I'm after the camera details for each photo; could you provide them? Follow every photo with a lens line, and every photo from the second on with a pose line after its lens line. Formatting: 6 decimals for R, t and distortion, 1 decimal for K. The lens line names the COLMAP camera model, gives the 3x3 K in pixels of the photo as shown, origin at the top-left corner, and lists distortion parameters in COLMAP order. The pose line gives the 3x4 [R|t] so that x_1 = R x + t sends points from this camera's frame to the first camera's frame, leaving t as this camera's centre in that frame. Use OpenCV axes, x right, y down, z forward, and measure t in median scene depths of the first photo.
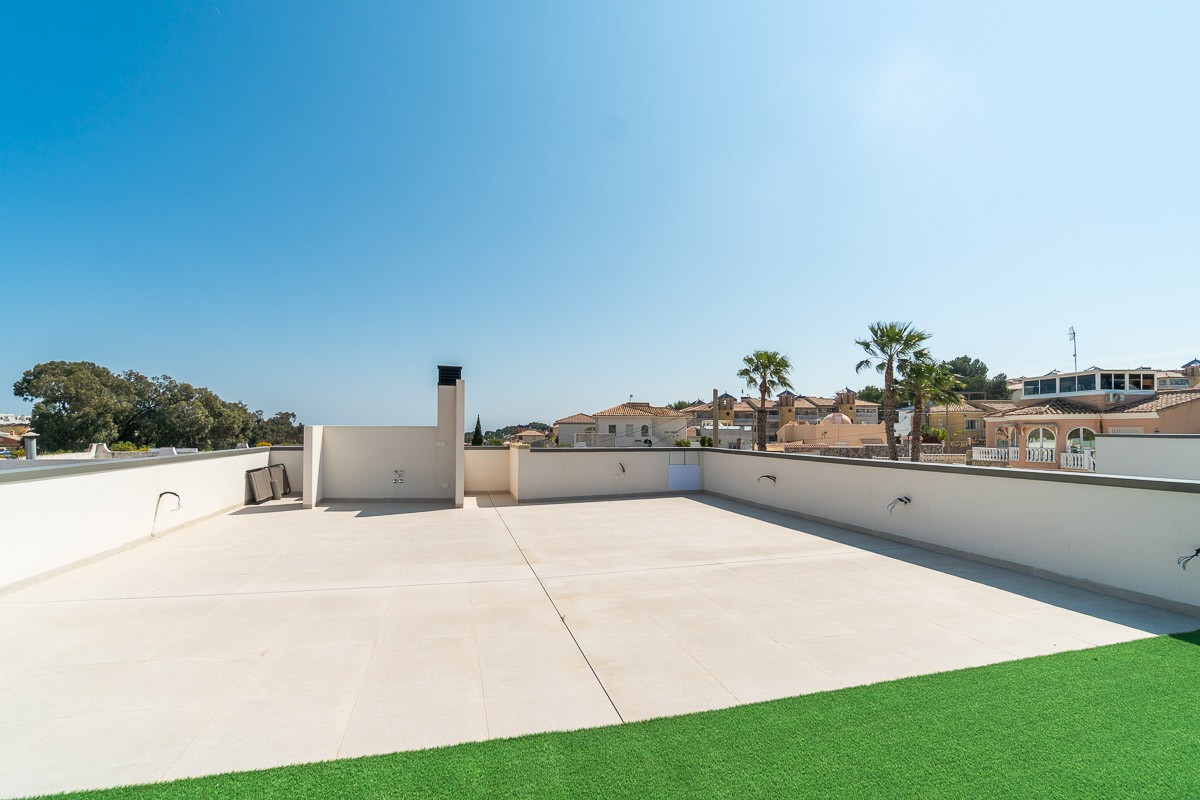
lens RADIAL K [[521.0, 0, 534.3], [0, 521.0, 429.9], [0, 0, 1]] dist [-0.004009, 0.001011]
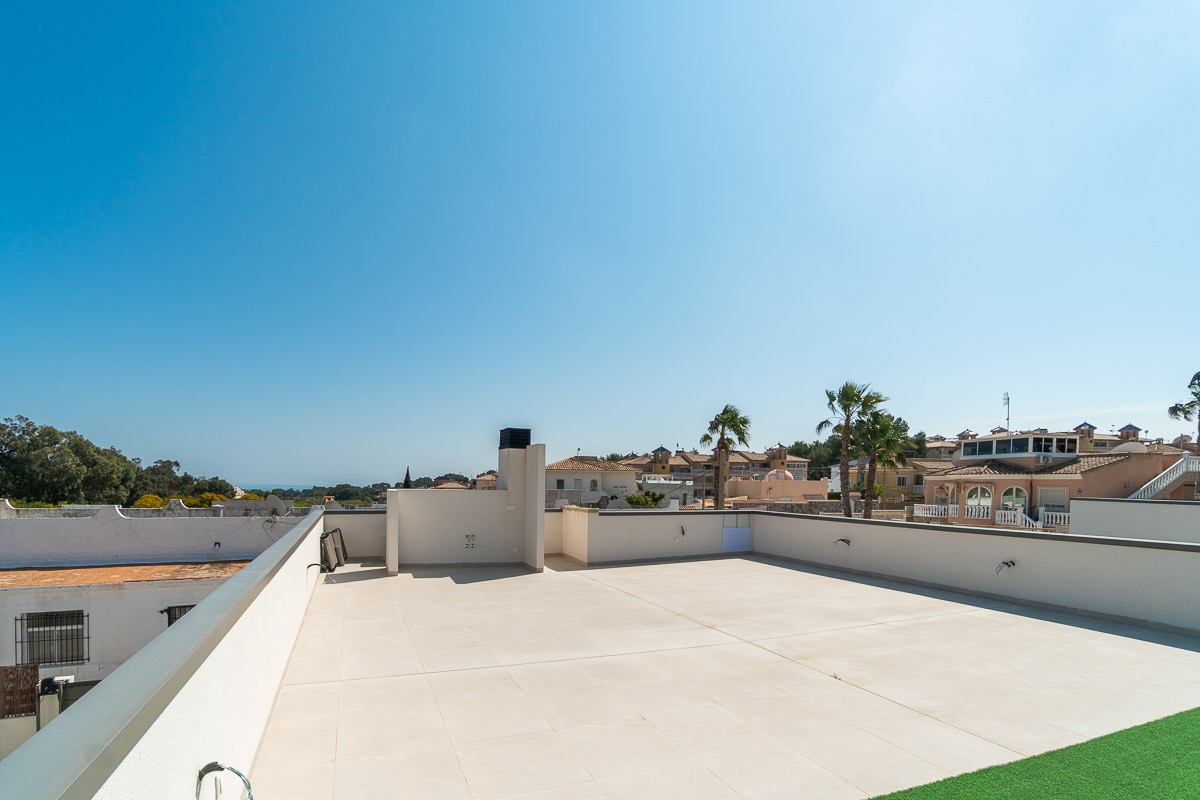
lens RADIAL K [[550.0, 0, 511.6], [0, 550.0, 508.4], [0, 0, 1]] dist [-0.005389, 0.000278]
pose [[0.992993, -0.000299, 0.118173, -0.112524], [-0.005471, 0.998808, 0.048499, -0.008412], [-0.118046, -0.048806, 0.991808, -0.012312]]
